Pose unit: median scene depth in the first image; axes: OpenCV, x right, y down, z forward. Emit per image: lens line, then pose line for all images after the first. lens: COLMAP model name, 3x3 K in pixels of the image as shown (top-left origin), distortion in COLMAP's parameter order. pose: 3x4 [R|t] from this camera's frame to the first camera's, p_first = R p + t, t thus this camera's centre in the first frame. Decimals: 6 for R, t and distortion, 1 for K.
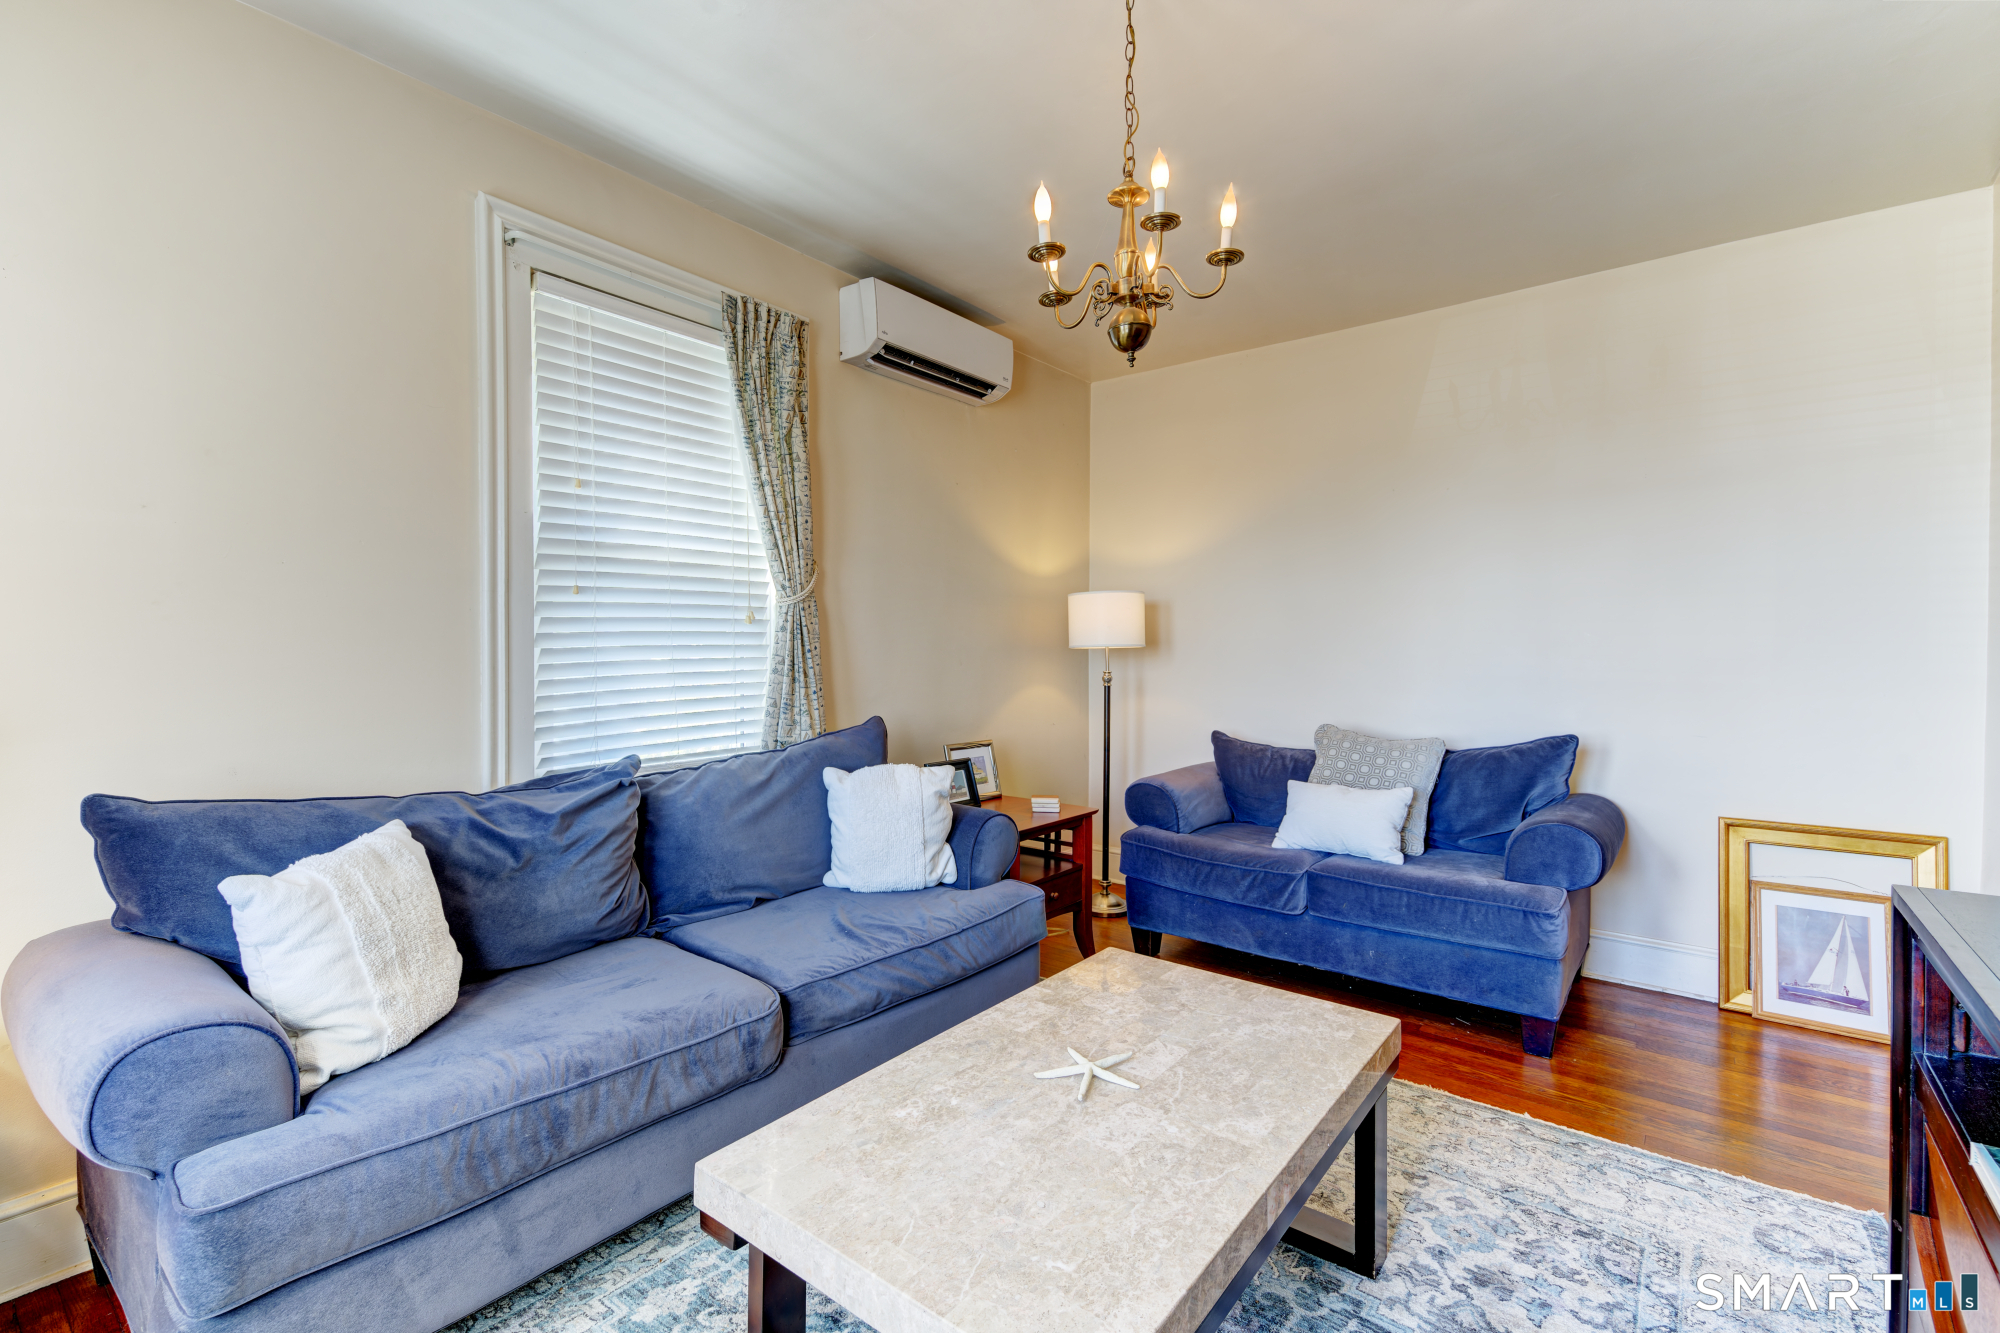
lens RADIAL K [[886.5, 0, 999.2], [0, 886.5, 656.5], [0, 0, 1]] dist [0.012085, -0.000288]
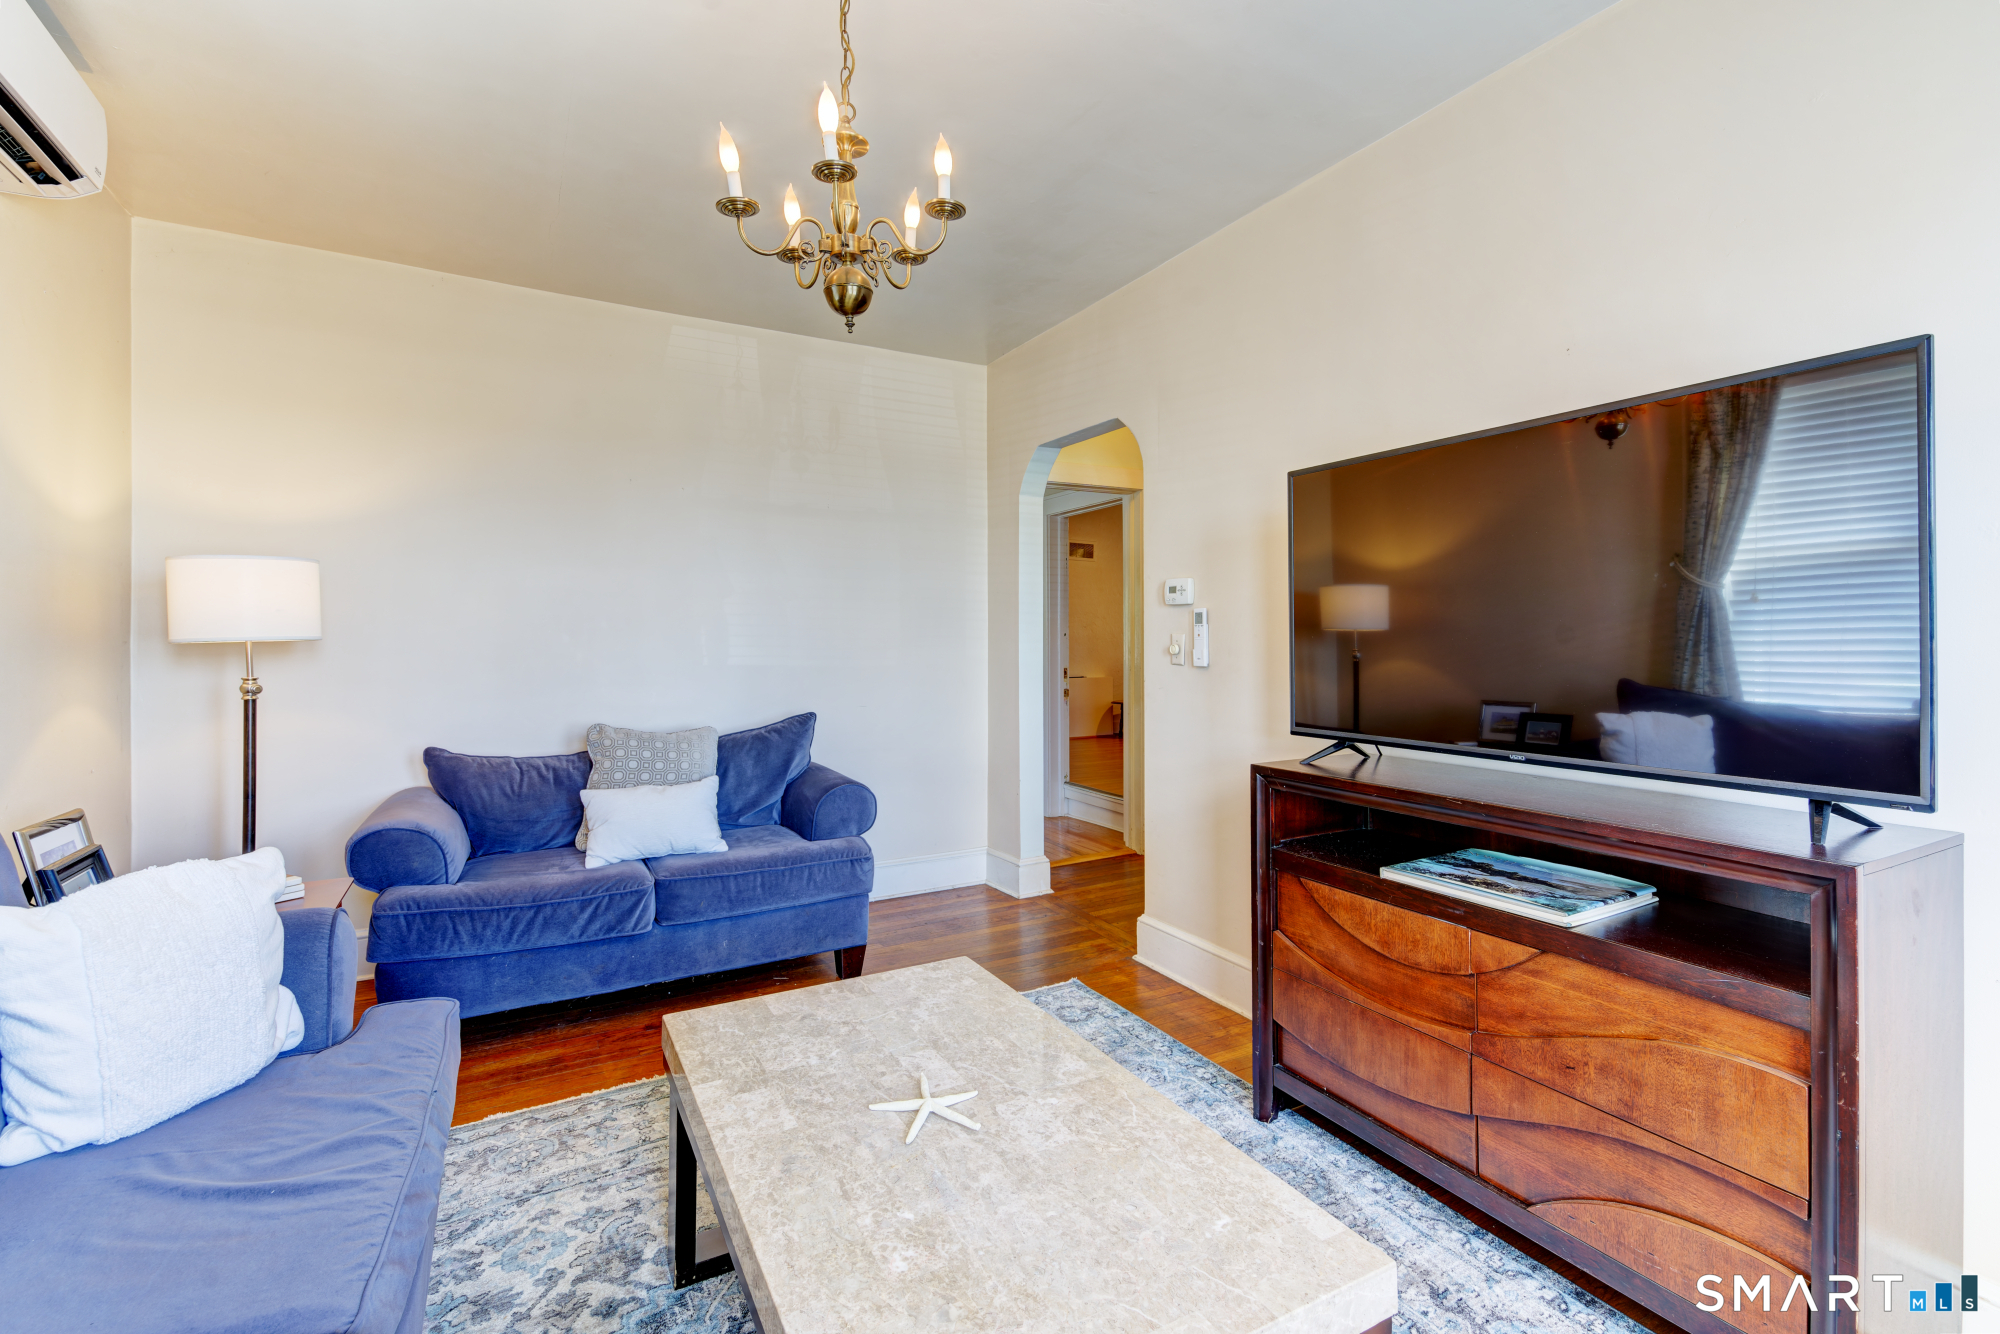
lens RADIAL K [[886.5, 0, 1001.6], [0, 886.5, 634.2], [0, 0, 1]] dist [0.012085, -0.000288]
pose [[0.379989, 0.003862, 0.924983, -0.370745], [0.011432, 0.999895, -0.008871, -0.004376], [-0.924921, 0.013945, 0.379905, 0.301394]]
